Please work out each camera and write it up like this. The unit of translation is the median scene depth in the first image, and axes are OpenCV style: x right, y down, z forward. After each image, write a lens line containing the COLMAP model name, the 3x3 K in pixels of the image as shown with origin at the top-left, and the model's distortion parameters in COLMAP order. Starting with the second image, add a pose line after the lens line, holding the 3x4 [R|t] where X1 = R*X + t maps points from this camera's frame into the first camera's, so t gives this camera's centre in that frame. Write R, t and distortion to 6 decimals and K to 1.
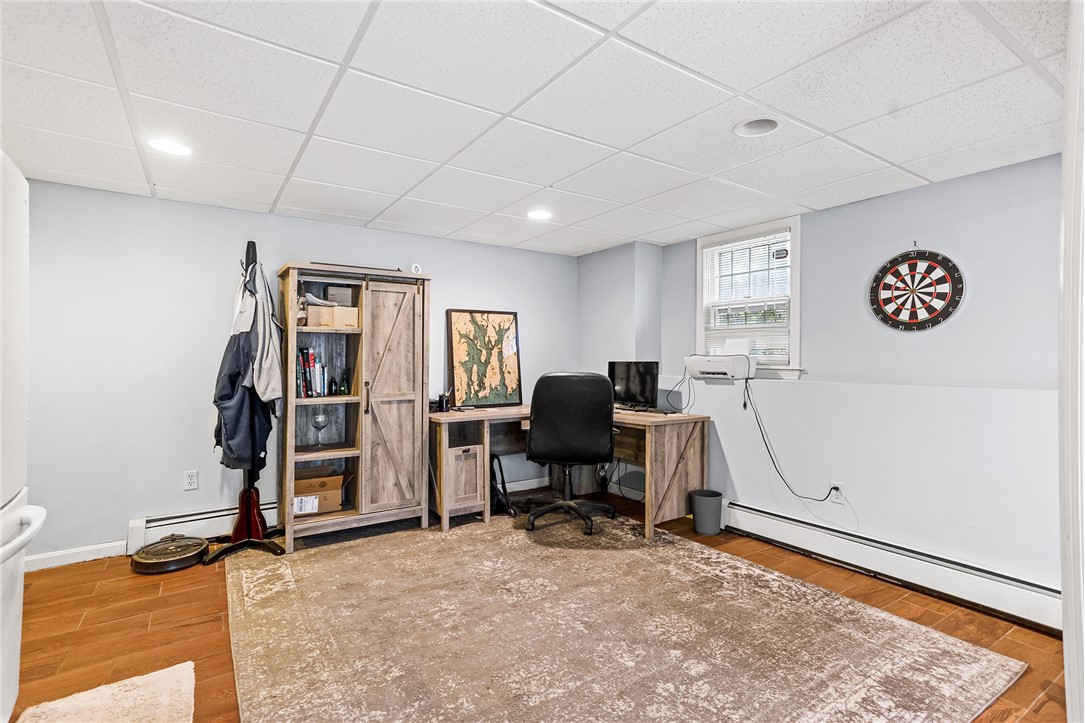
lens RADIAL K [[521.8, 0, 539.6], [0, 521.8, 360.5], [0, 0, 1]] dist [-0.017549, 0.030747]
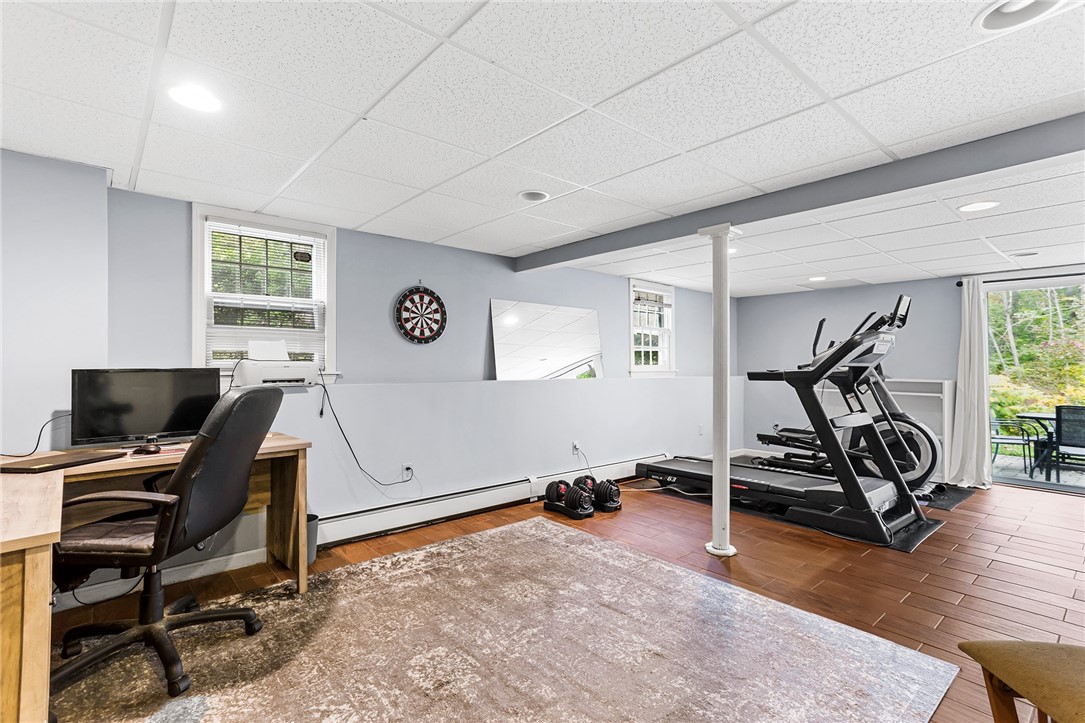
lens RADIAL K [[521.8, 0, 539.6], [0, 521.8, 360.5], [0, 0, 1]] dist [-0.017549, 0.030747]
pose [[-0.122370, 0.006120, 0.992466, -0.720441], [0.004808, 0.999973, -0.005574, -0.002354], [-0.992473, 0.004090, -0.122397, 0.864410]]
